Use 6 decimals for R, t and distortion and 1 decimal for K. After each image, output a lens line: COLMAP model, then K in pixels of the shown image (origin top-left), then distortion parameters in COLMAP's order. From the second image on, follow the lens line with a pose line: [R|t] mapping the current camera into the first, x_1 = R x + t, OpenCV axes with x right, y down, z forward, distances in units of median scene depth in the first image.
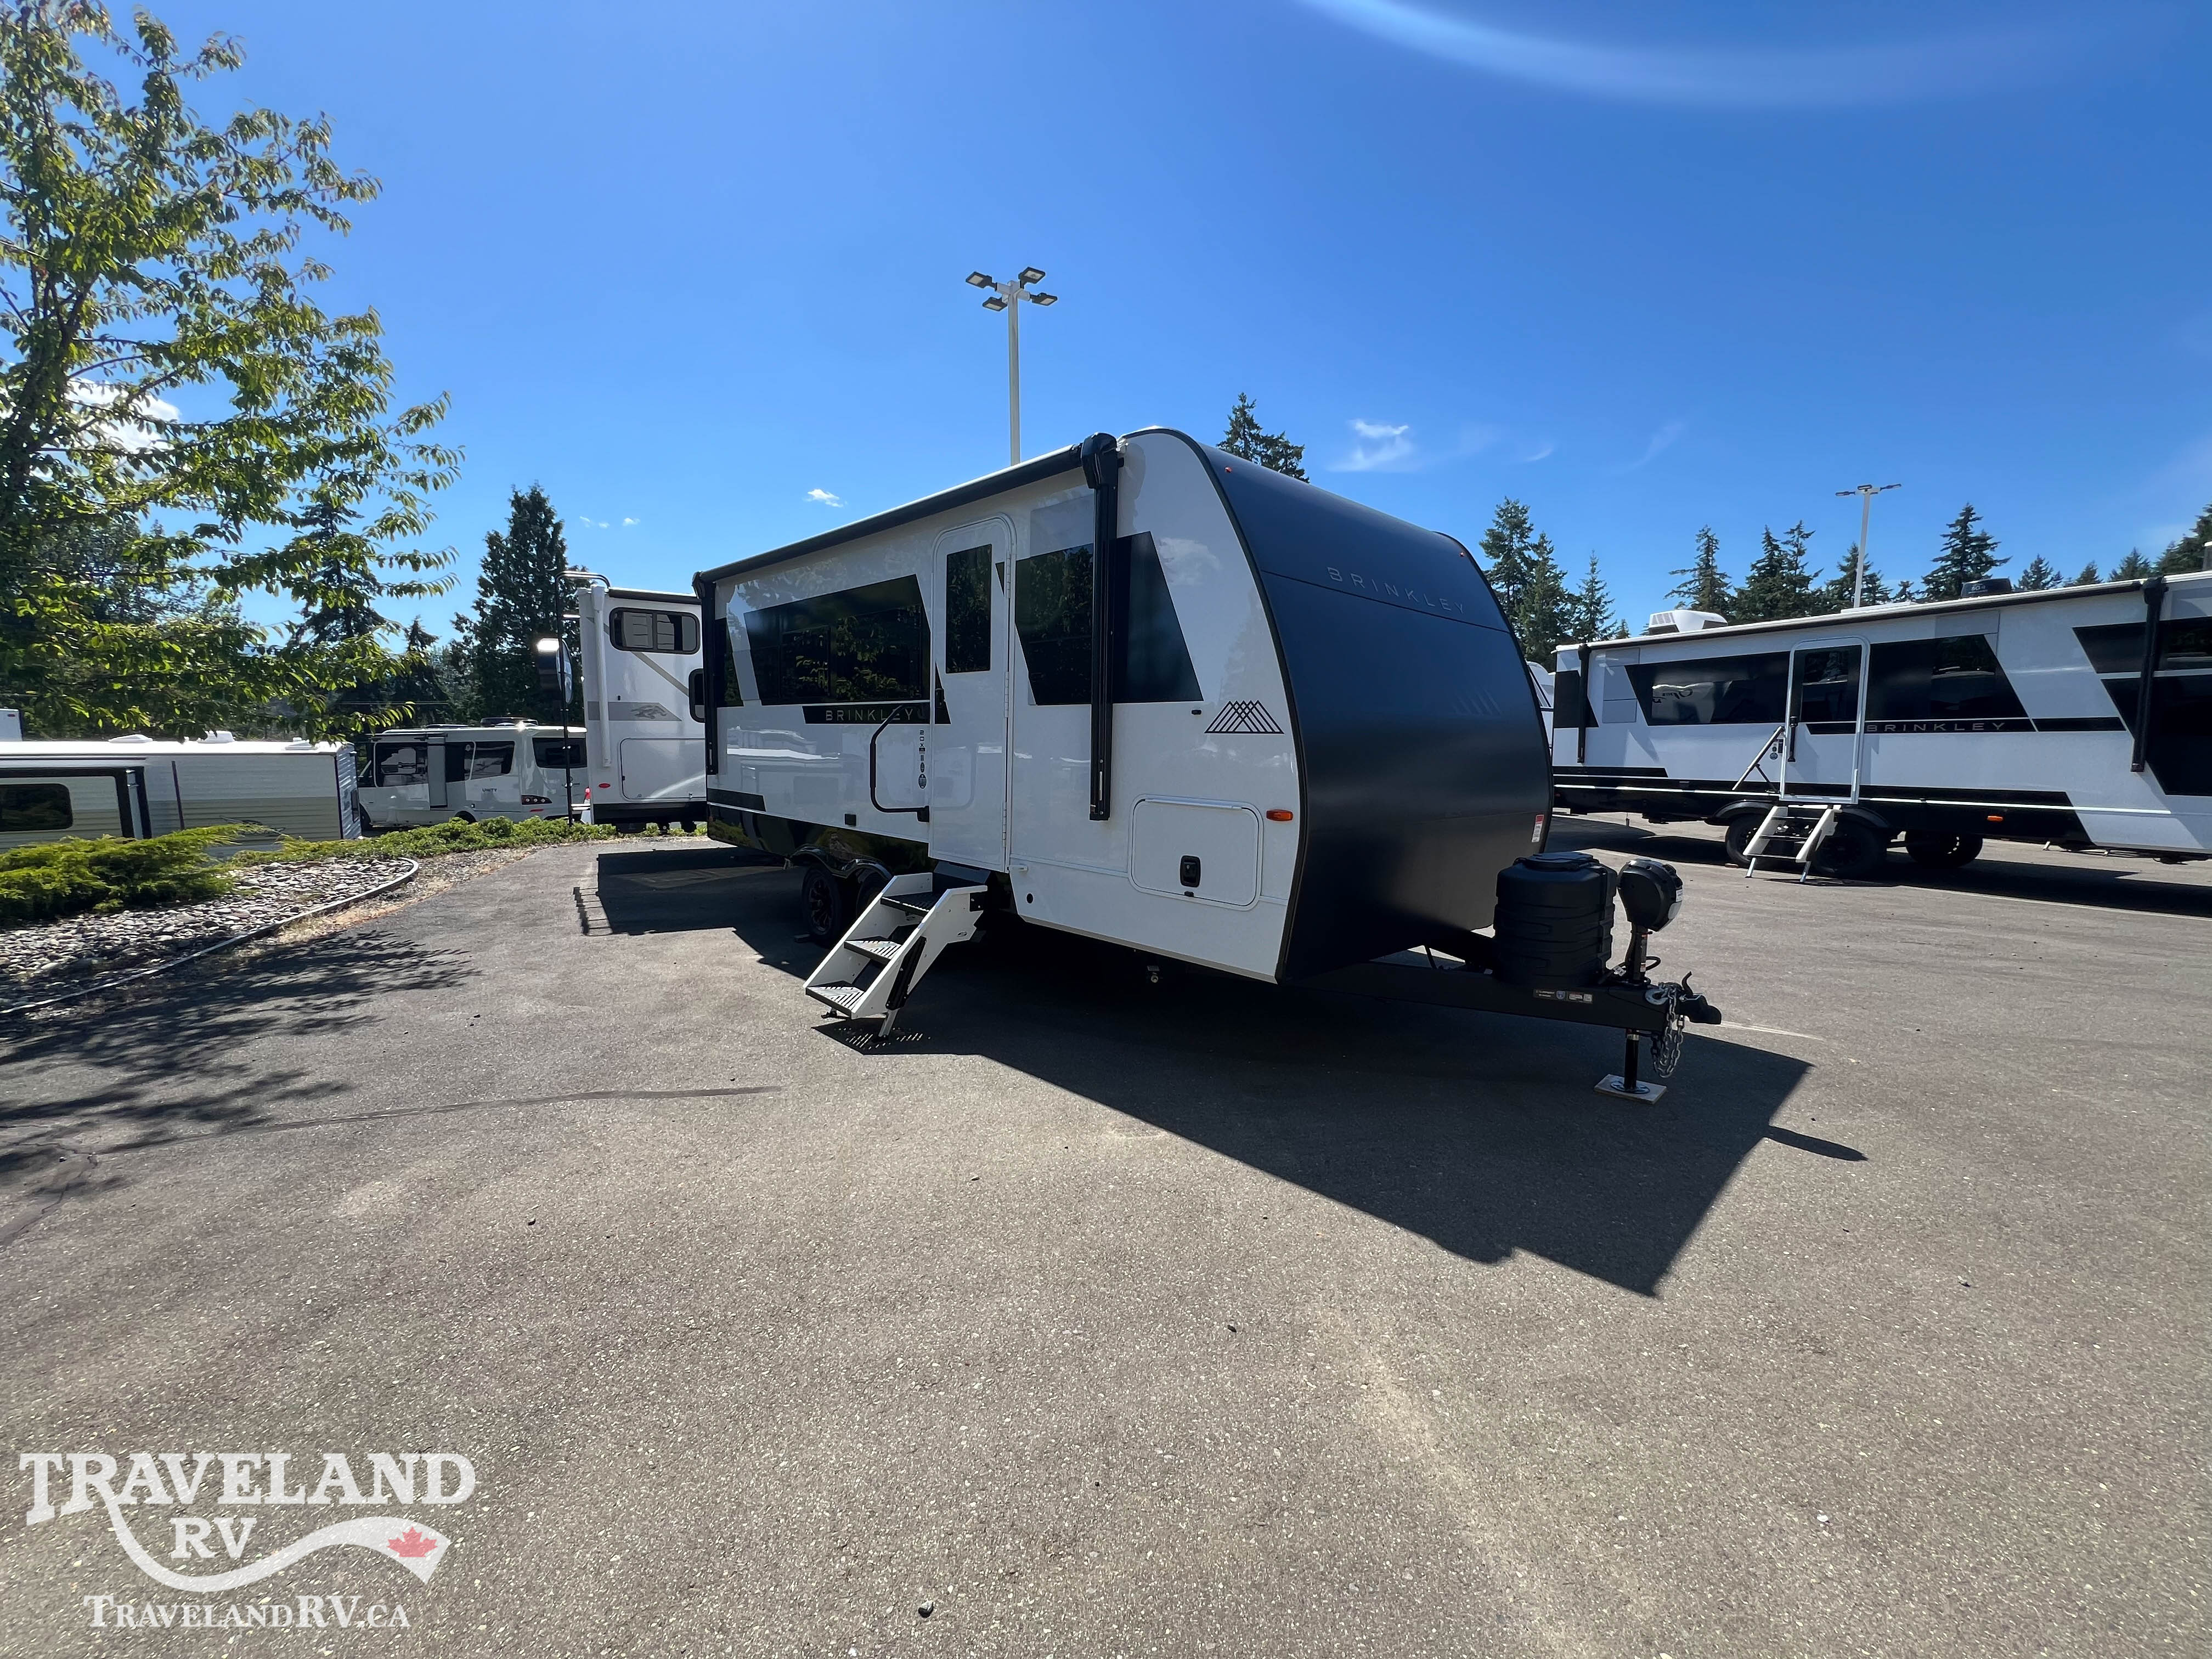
lens RADIAL K [[885.8, 0, 1111.2], [0, 885.8, 831.5], [0, 0, 1]] dist [-0.002529, 0.000495]
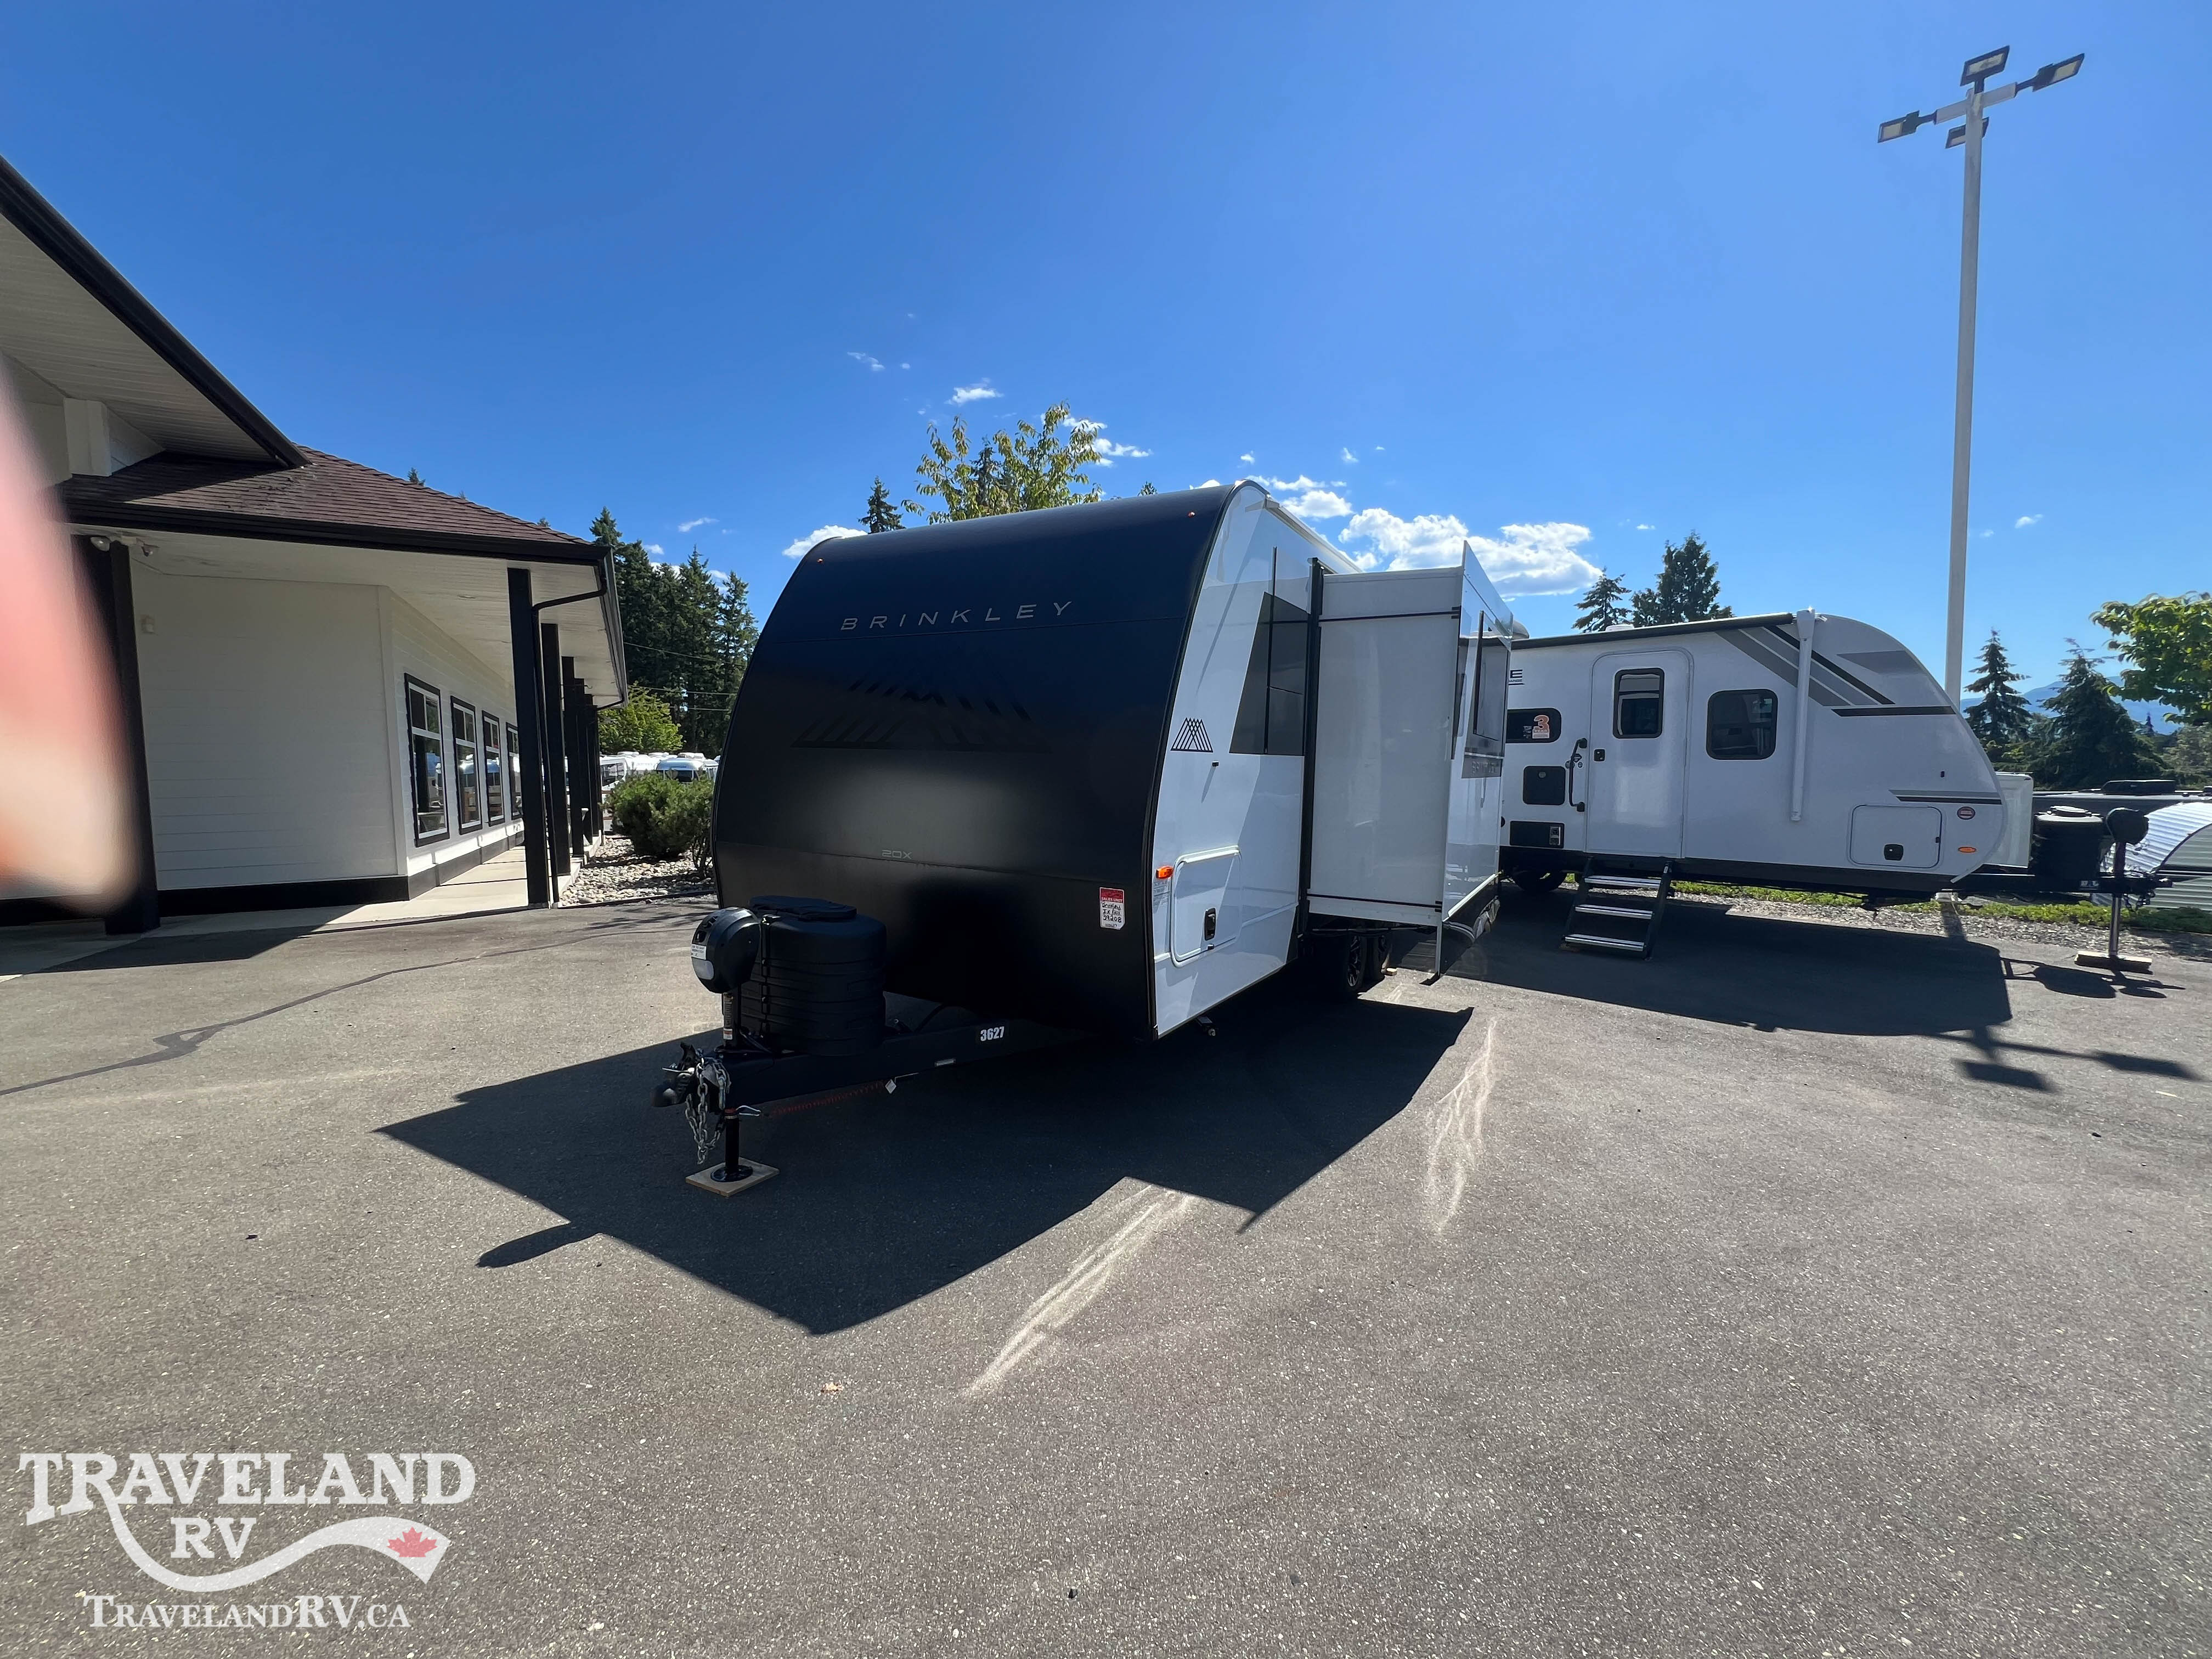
lens RADIAL K [[885.8, 0, 1109.4], [0, 885.8, 834.4], [0, 0, 1]] dist [-0.002529, 0.000495]
pose [[0.286652, 0.065639, -0.955784, 1.562257], [-0.113493, 0.992952, 0.034153, -0.114799], [0.951289, 0.098685, 0.292081, 1.113287]]
